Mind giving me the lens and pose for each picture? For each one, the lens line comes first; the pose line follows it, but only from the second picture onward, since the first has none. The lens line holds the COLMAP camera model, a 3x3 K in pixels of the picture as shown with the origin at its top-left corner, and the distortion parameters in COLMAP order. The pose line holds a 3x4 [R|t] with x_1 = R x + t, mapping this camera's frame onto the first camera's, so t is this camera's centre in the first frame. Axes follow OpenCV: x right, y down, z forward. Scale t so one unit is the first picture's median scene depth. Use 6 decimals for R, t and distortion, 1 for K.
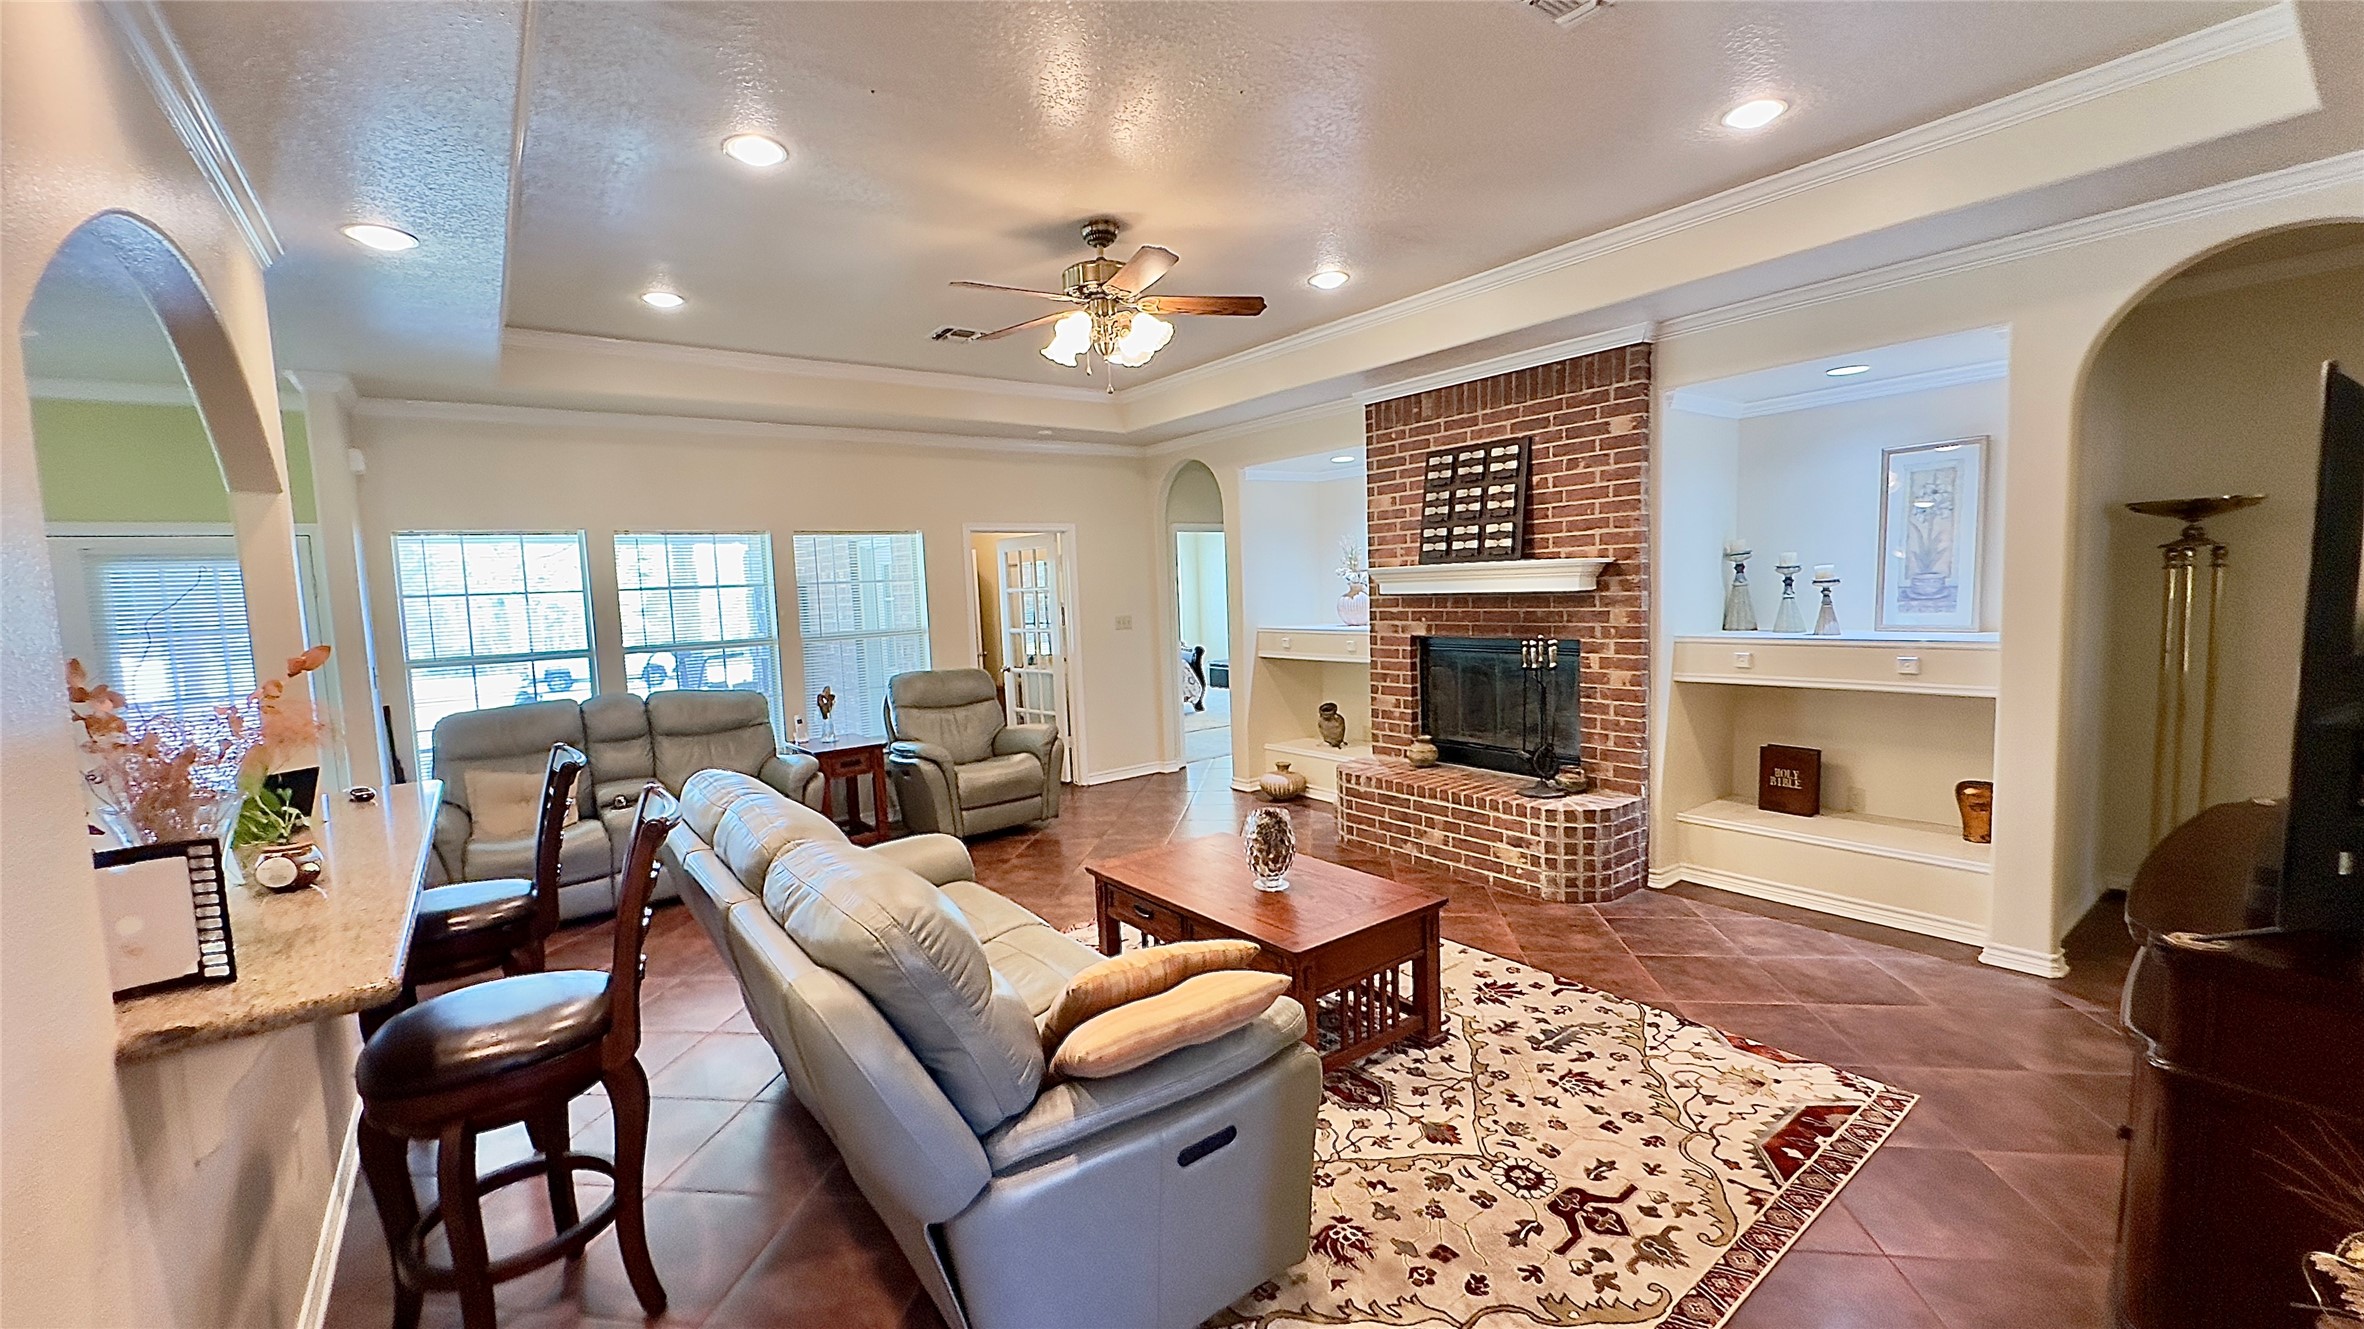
lens RADIAL K [[942.1, 0, 1177.5], [0, 942.1, 660.9], [0, 0, 1]] dist [-0.004448, 0.000766]
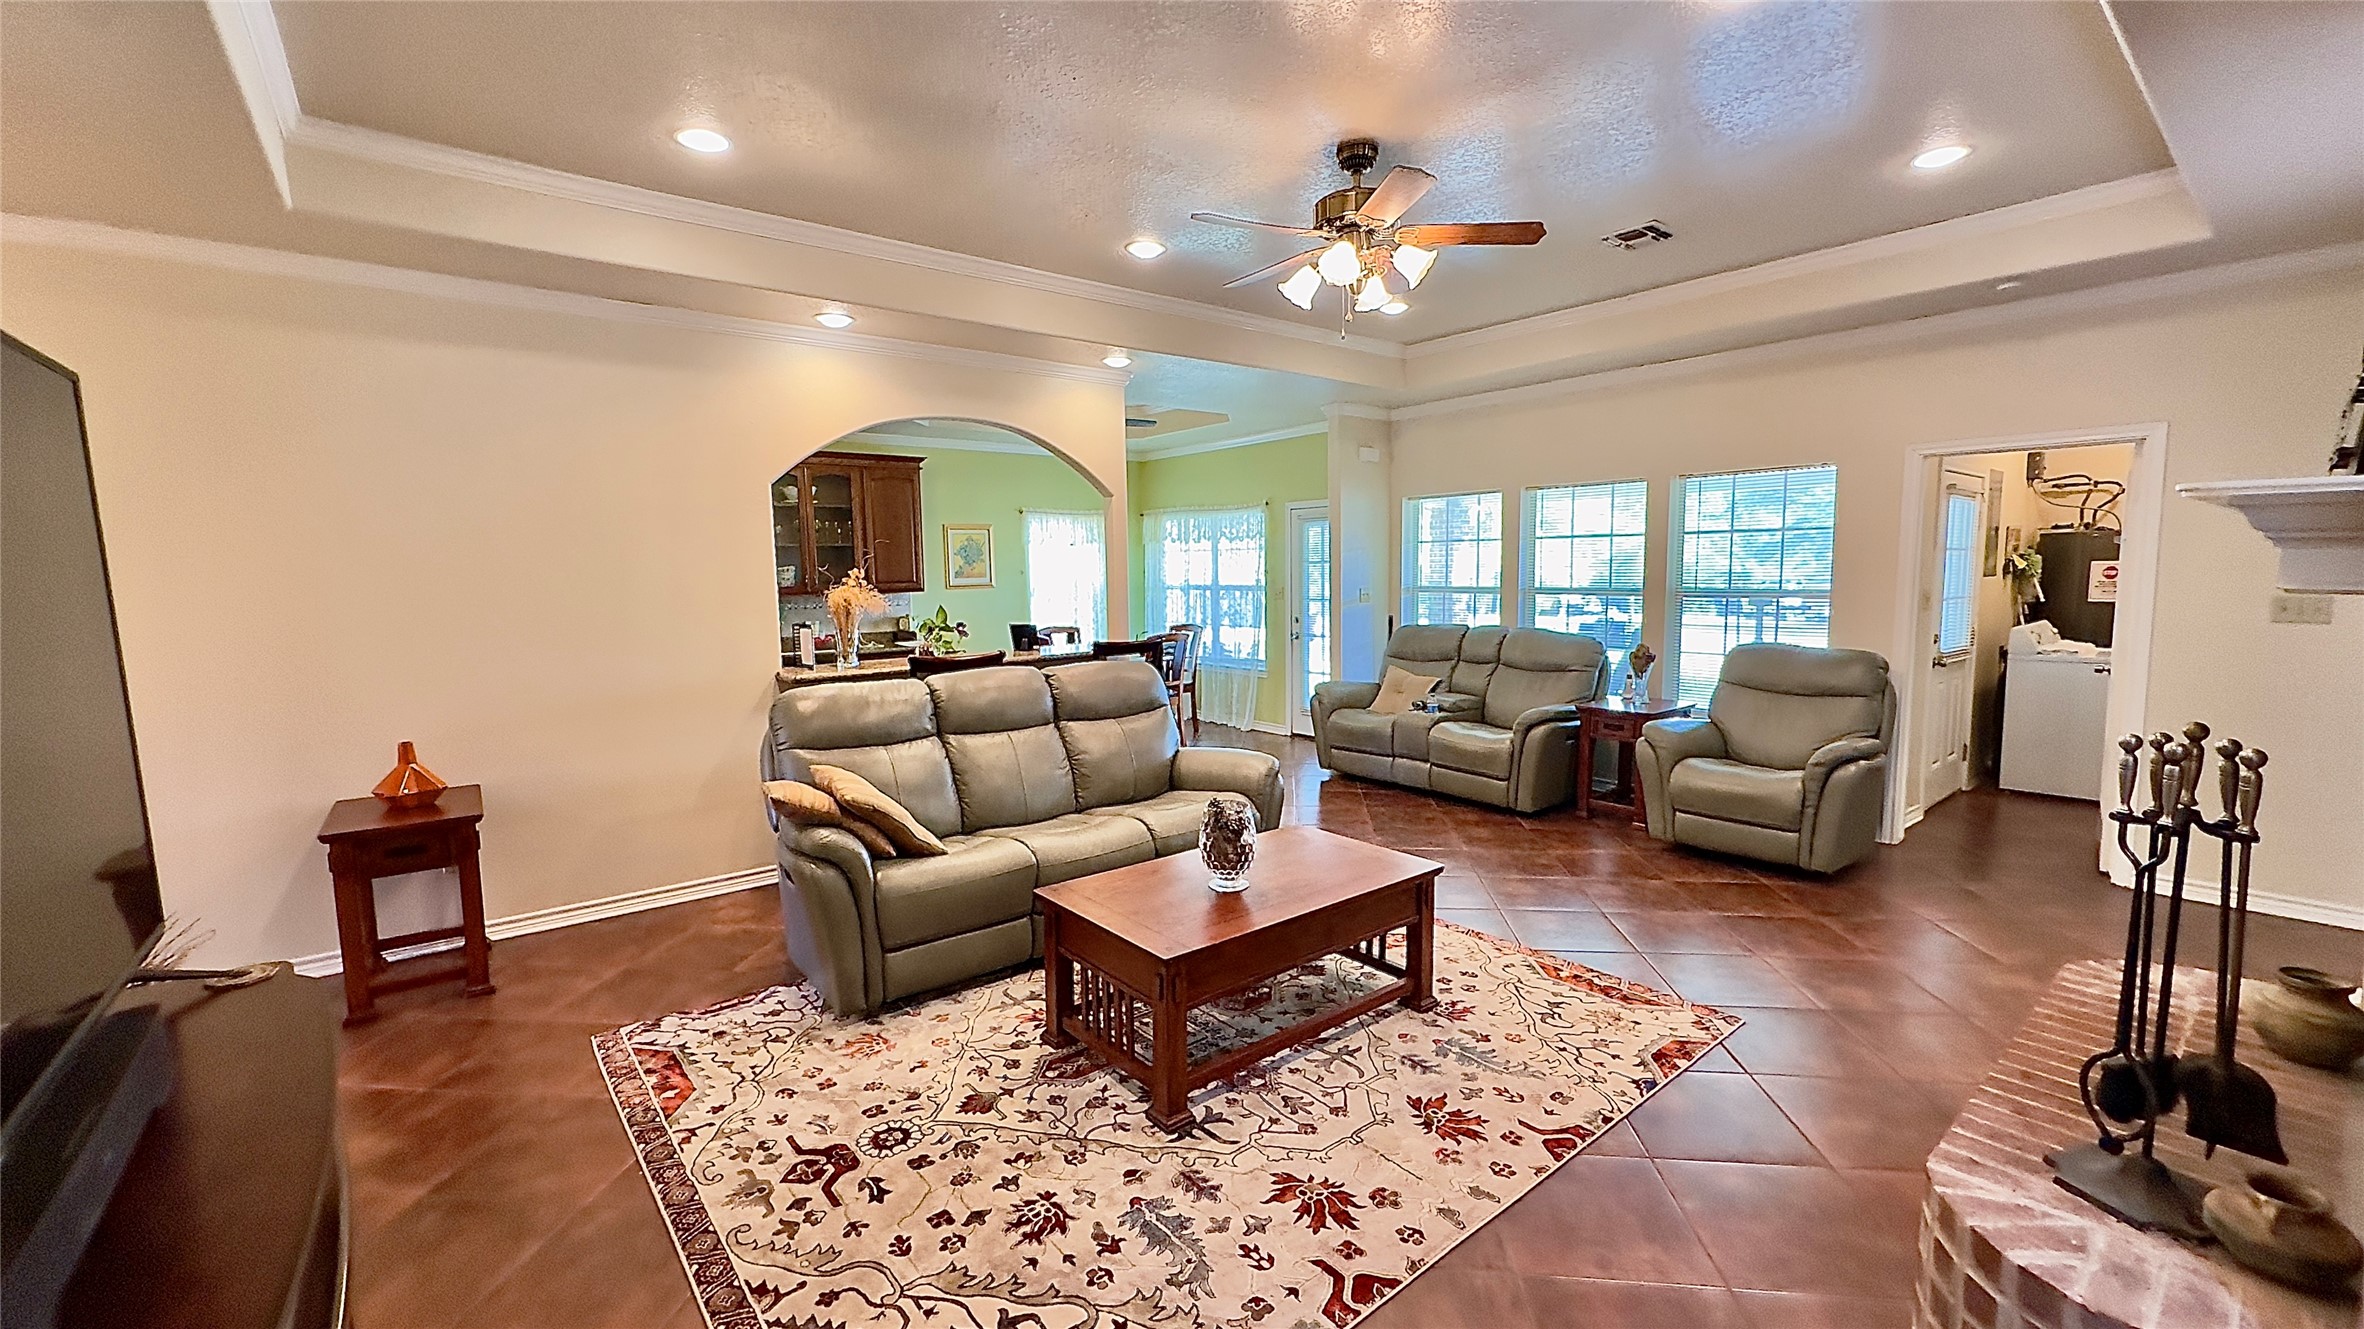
lens RADIAL K [[942.1, 0, 1181.9], [0, 942.1, 662.5], [0, 0, 1]] dist [-0.004448, 0.000766]
pose [[0.032700, 0.143165, -0.989158, 0.691742], [-0.067475, 0.987746, 0.140730, -0.070183], [0.997185, 0.062142, 0.041959, 0.648599]]
